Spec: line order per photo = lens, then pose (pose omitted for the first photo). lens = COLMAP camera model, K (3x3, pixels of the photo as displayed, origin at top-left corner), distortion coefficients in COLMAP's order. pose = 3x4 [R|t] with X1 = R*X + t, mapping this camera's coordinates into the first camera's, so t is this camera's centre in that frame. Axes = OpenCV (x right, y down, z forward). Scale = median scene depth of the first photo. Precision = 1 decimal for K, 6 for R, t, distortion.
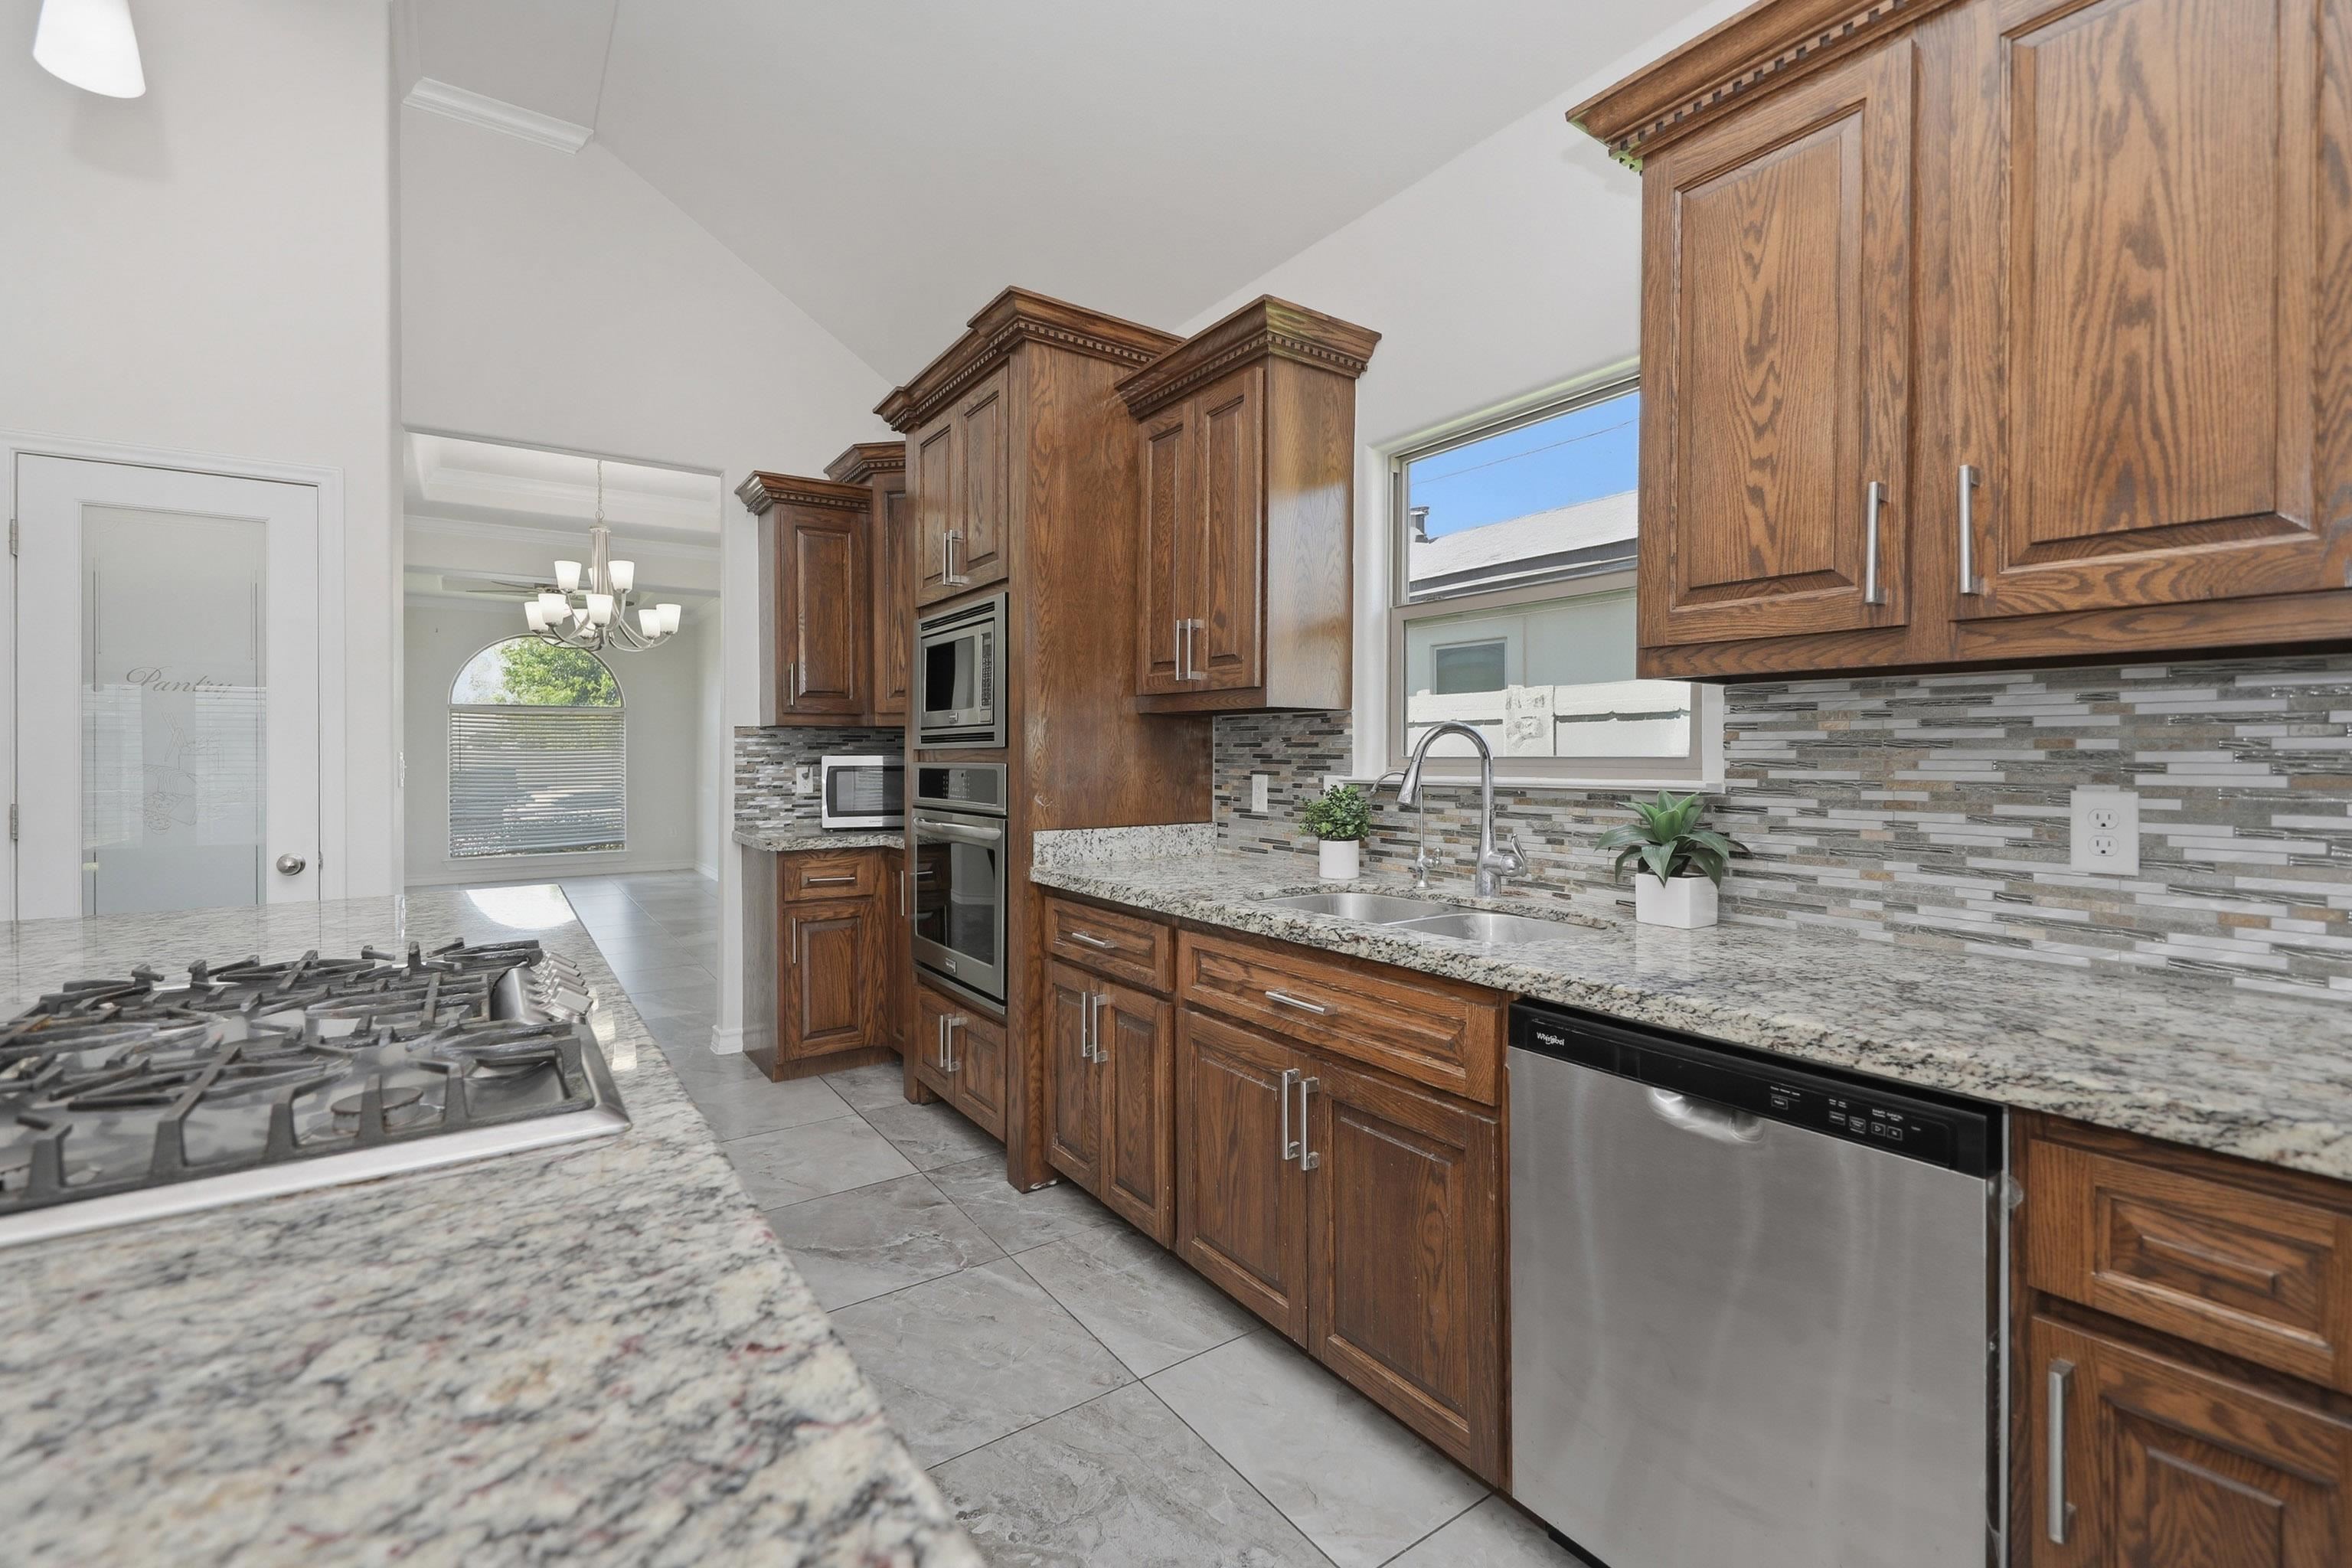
lens RADIAL K [[1003.5, 0, 1171.7], [0, 1003.5, 756.8], [0, 0, 1]] dist [0.000857, -0.004704]
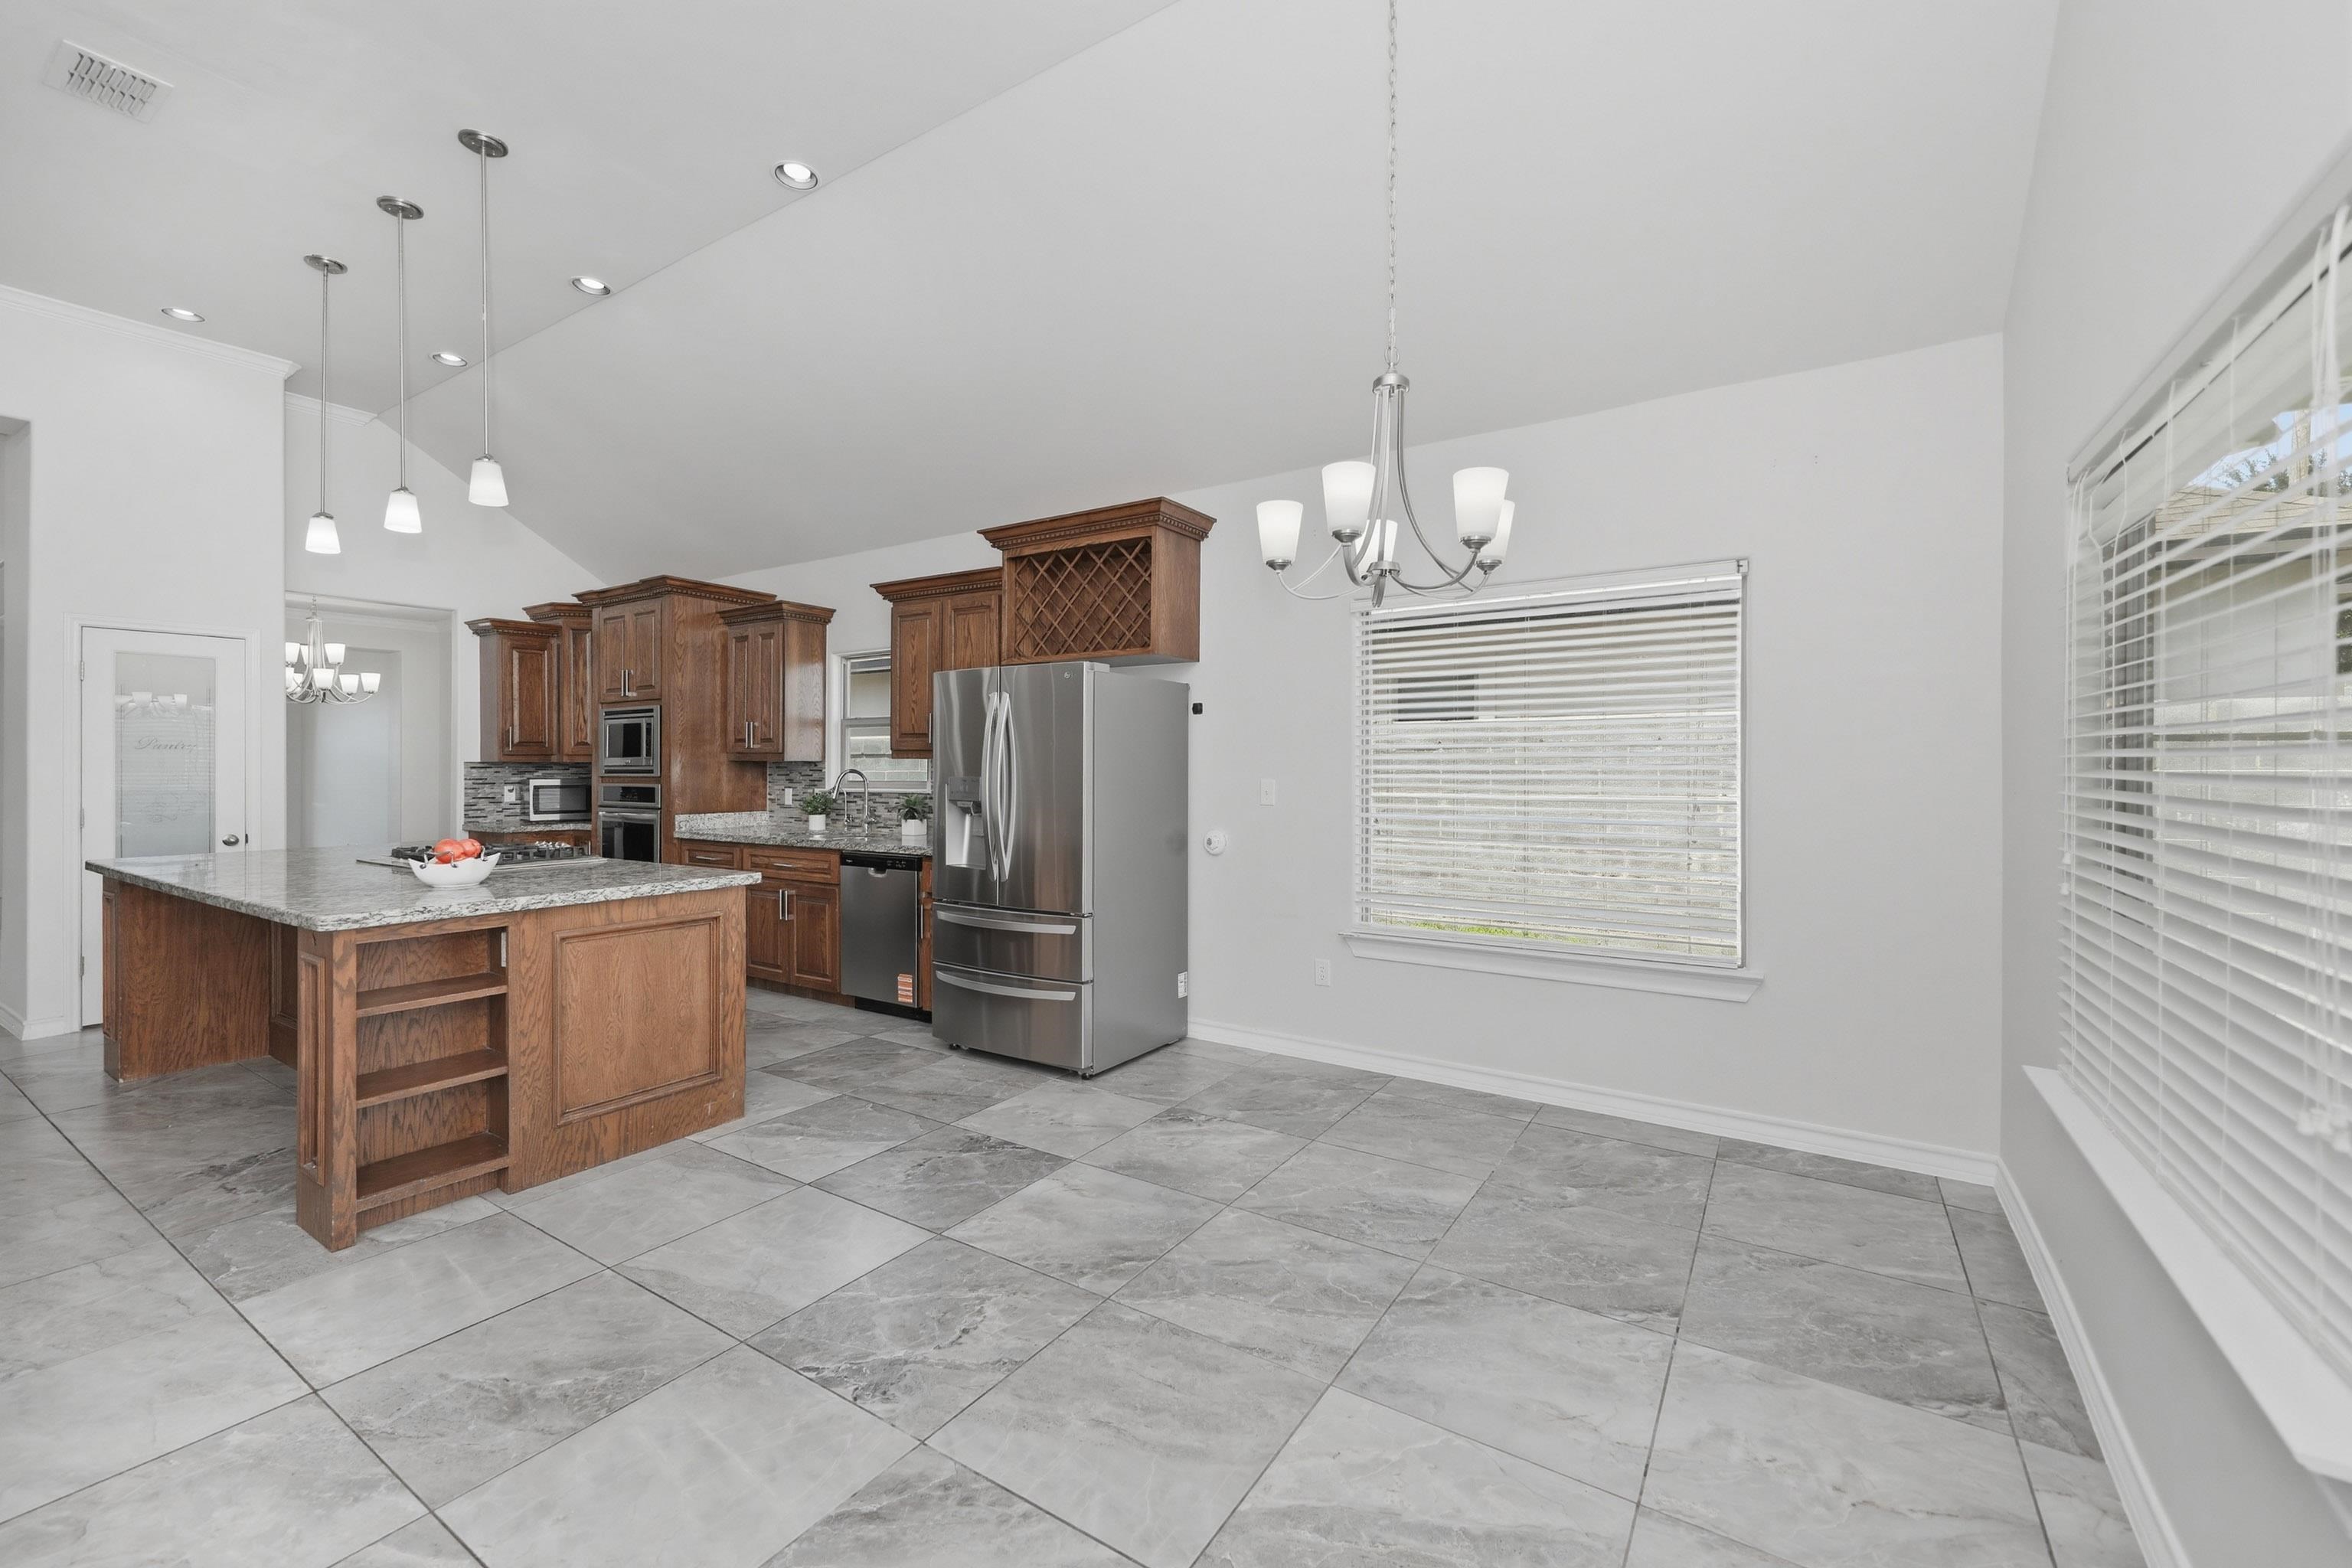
lens RADIAL K [[967.0, 0, 1178.8], [0, 967.0, 764.4], [0, 0, 1]] dist [-0.000787, -0.000901]
pose [[0.924563, -0.001571, 0.381026, 0.083069], [0.001759, 0.999998, -0.000144, -0.038173], [-0.381025, 0.000803, 0.924564, -1.528169]]
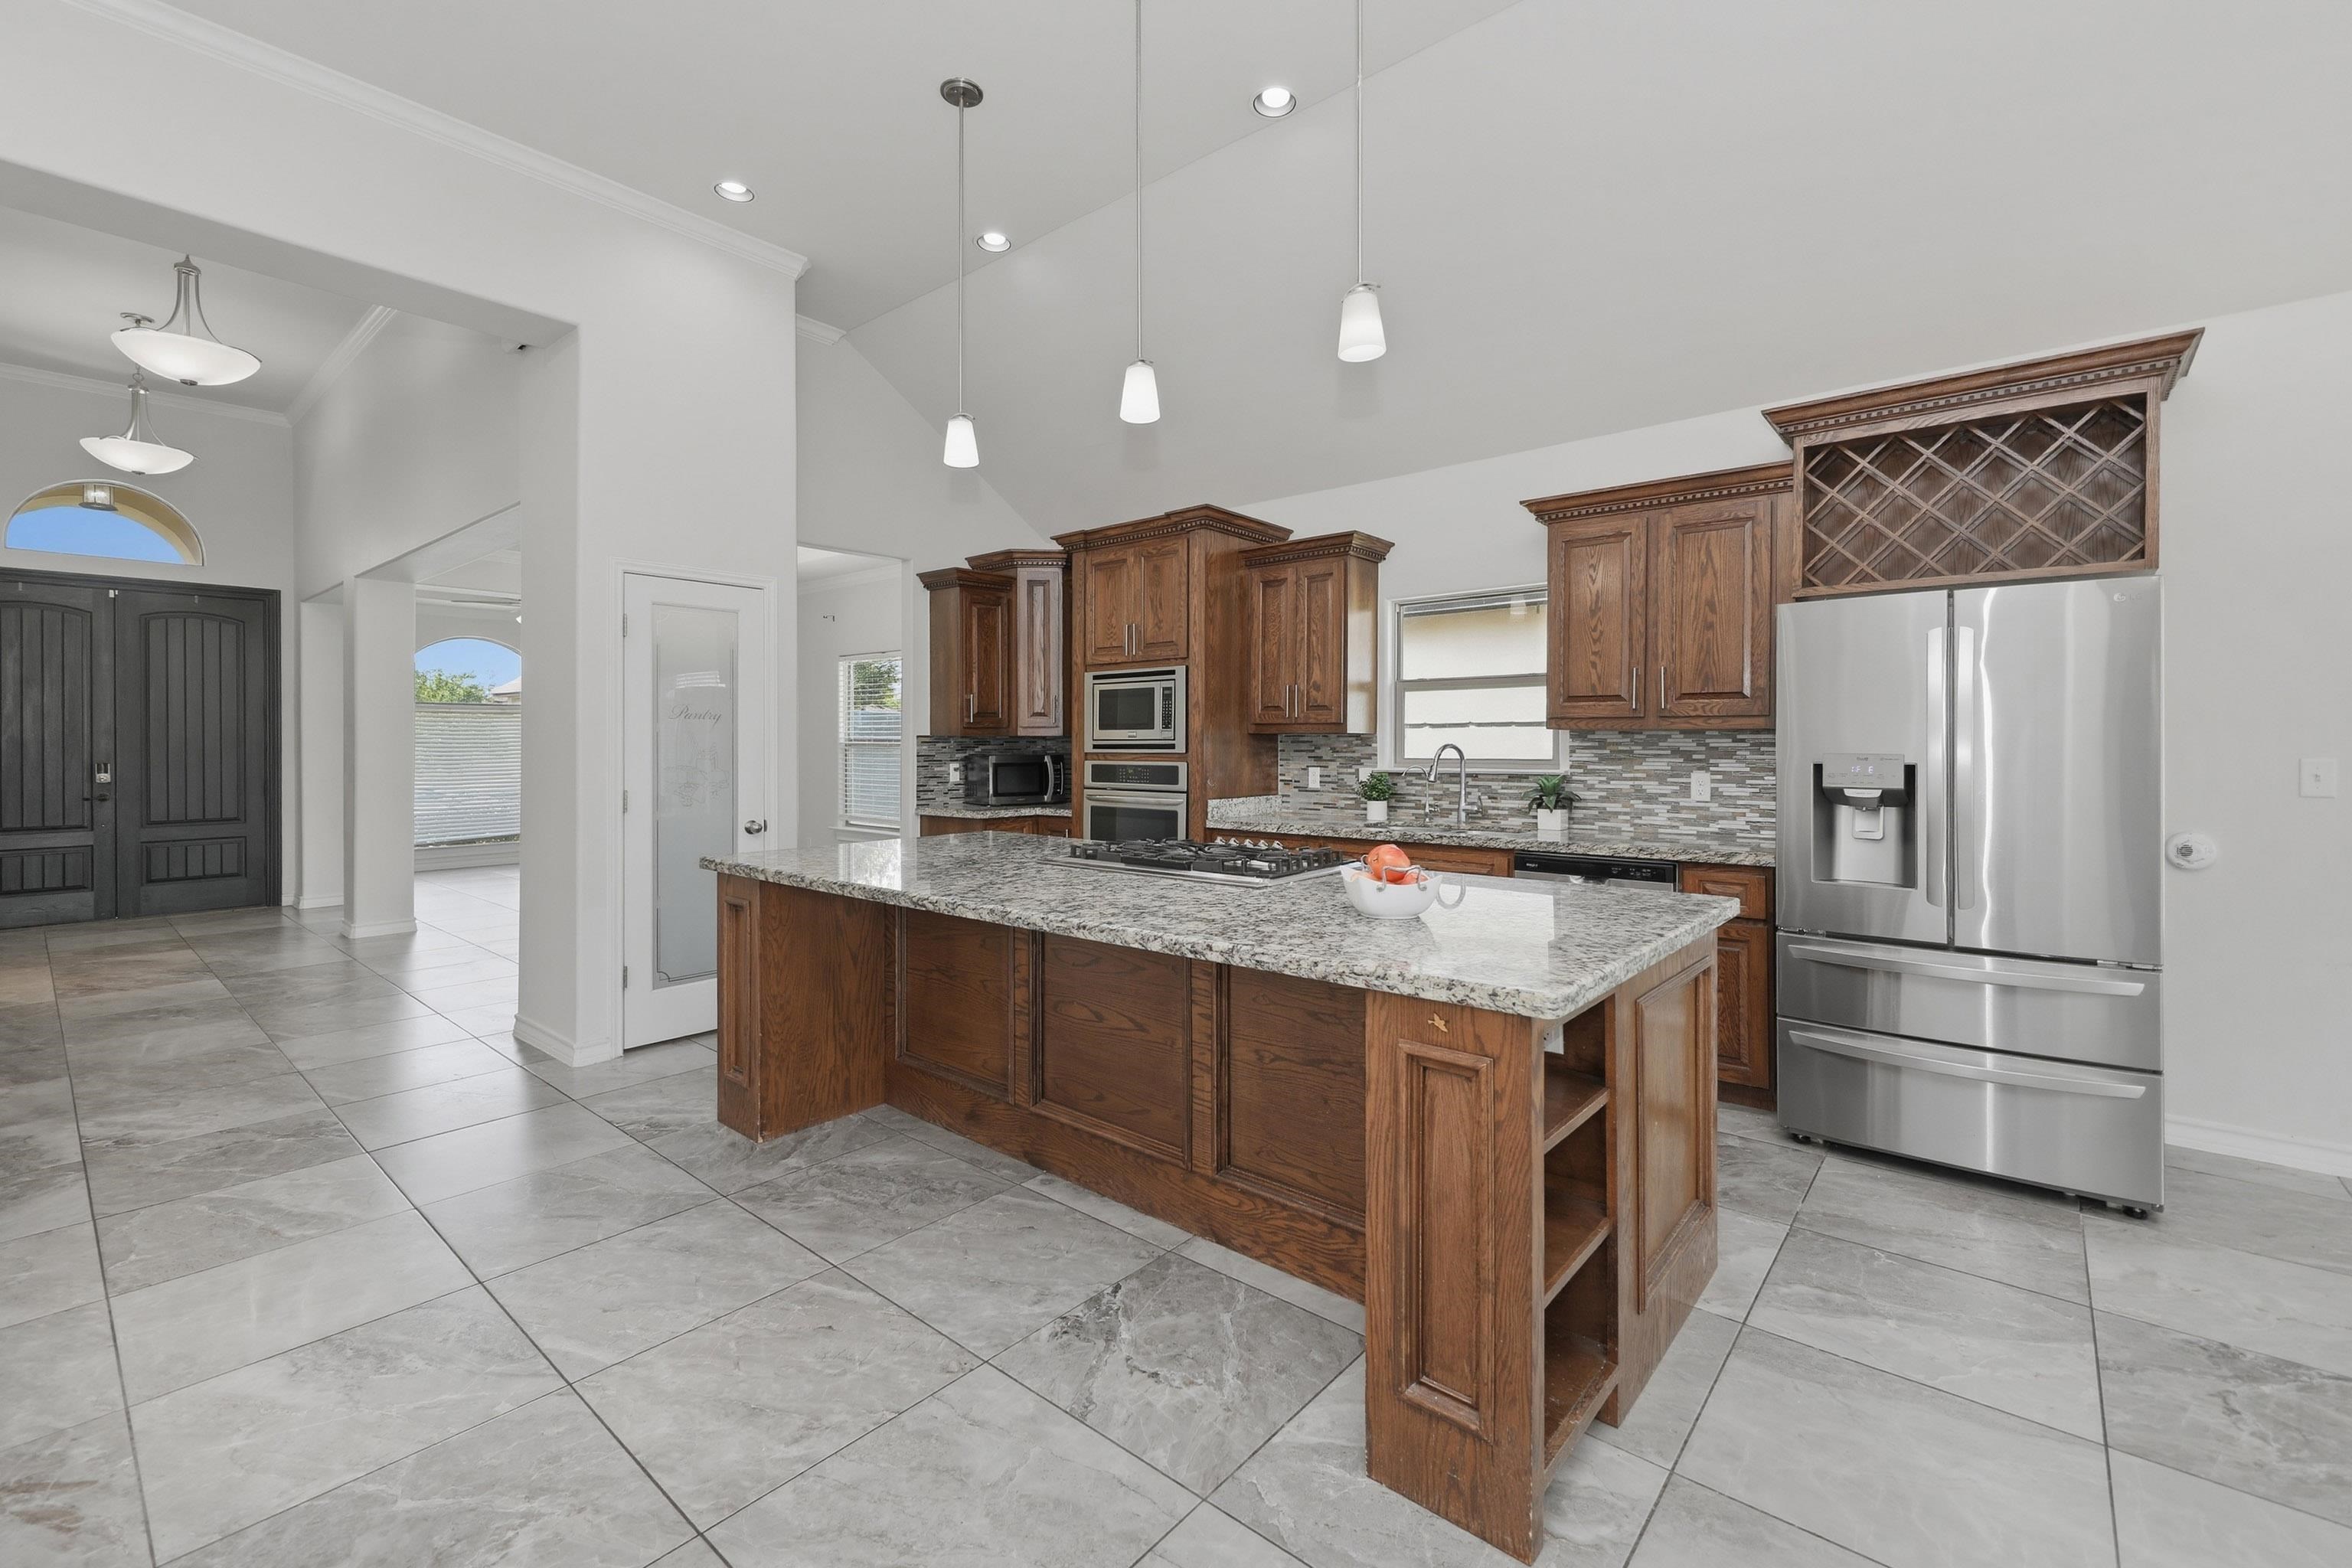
lens RADIAL K [[984.8, 0, 1174.1], [0, 984.8, 746.4], [0, 0, 1]] dist [0.000927, -0.001131]
pose [[0.966921, -0.001174, 0.255073, -0.710985], [0.000819, 0.999999, 0.001500, -0.026803], [-0.255074, -0.001241, 0.966921, -0.765857]]
